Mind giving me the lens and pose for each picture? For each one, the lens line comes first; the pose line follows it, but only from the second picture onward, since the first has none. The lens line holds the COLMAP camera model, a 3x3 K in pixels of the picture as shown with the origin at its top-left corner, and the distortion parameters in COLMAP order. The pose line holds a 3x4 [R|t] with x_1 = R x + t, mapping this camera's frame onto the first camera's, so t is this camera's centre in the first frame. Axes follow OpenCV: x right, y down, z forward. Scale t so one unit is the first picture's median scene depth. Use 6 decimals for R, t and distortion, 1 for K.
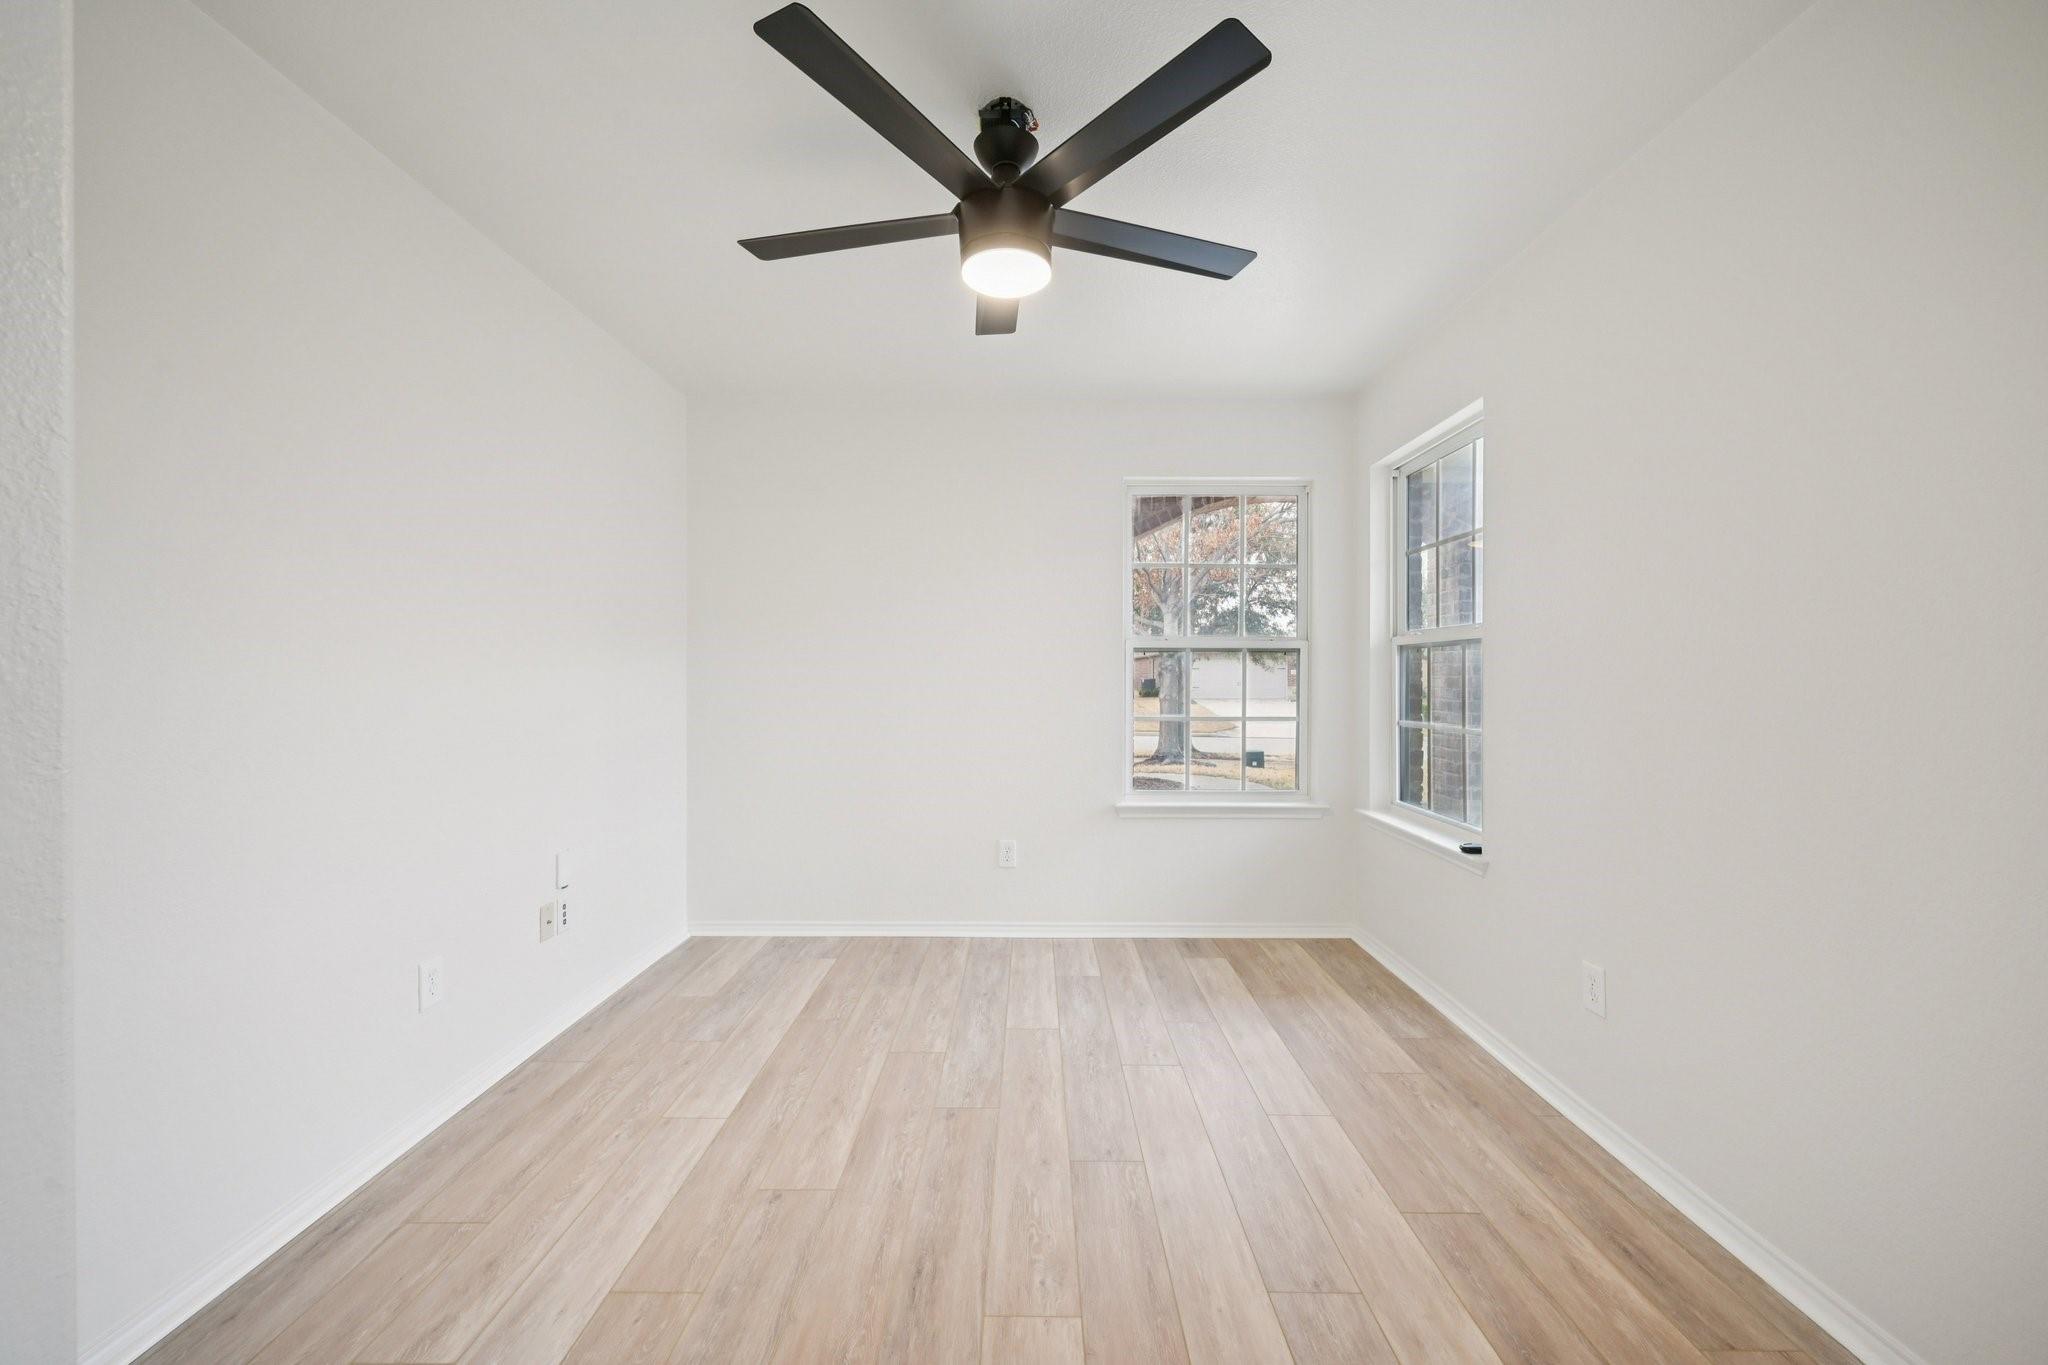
lens RADIAL K [[805.5, 0, 1033.7], [0, 805.5, 676.4], [0, 0, 1]] dist [0.002262, -0.000018]
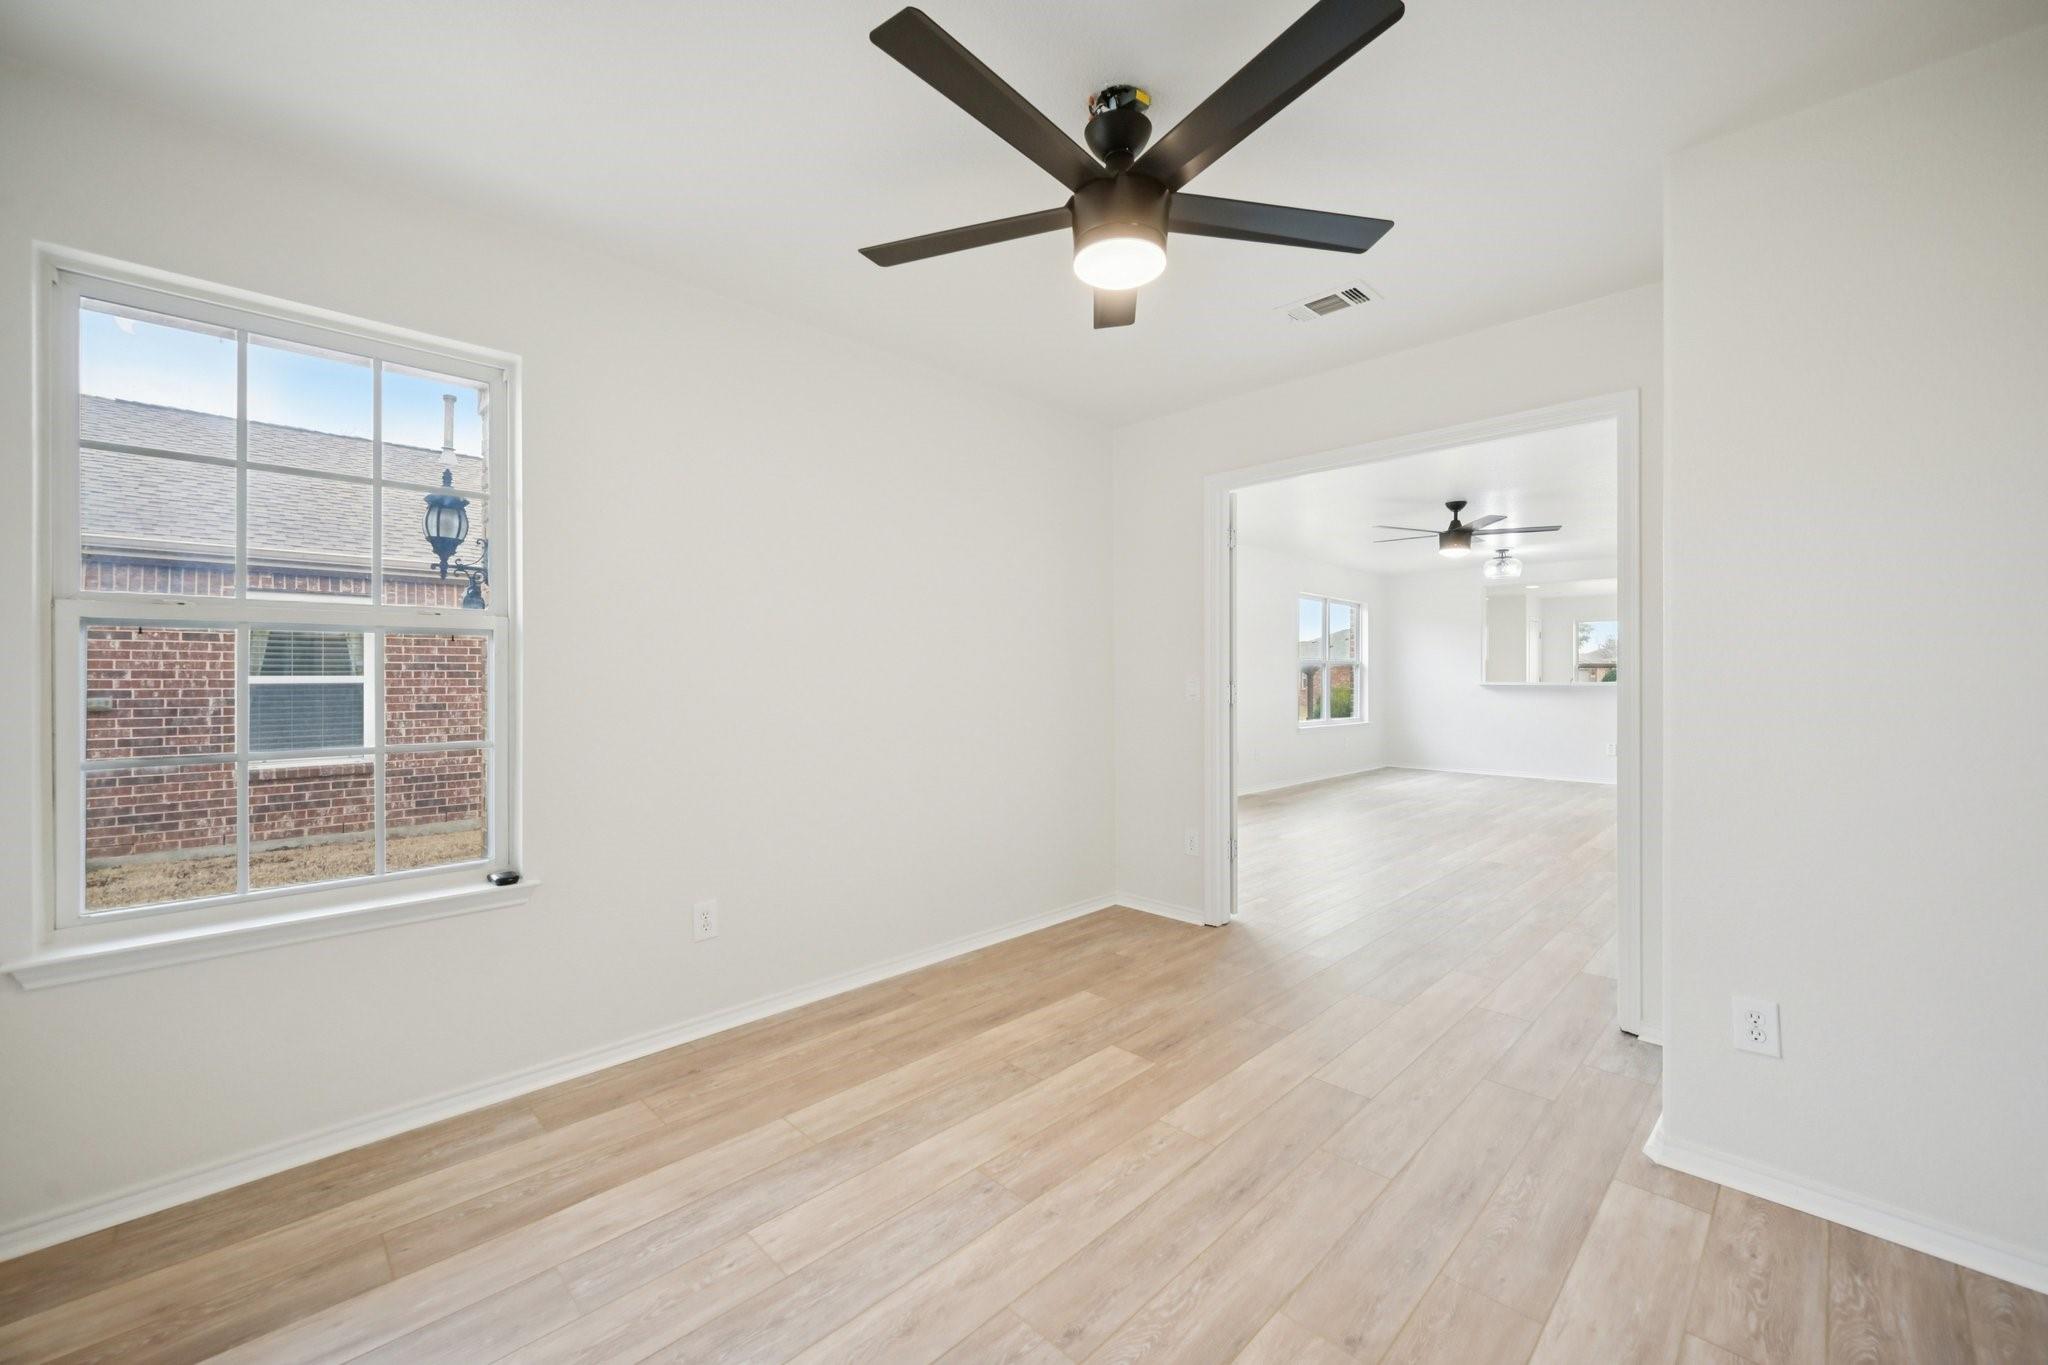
lens RADIAL K [[805.5, 0, 1025.5], [0, 805.5, 679.0], [0, 0, 1]] dist [0.002262, -0.000018]
pose [[-0.699510, -0.004330, 0.714610, -0.576460], [0.001942, 0.999966, 0.007960, -0.002803], [-0.714620, 0.006956, -0.699478, 1.560563]]
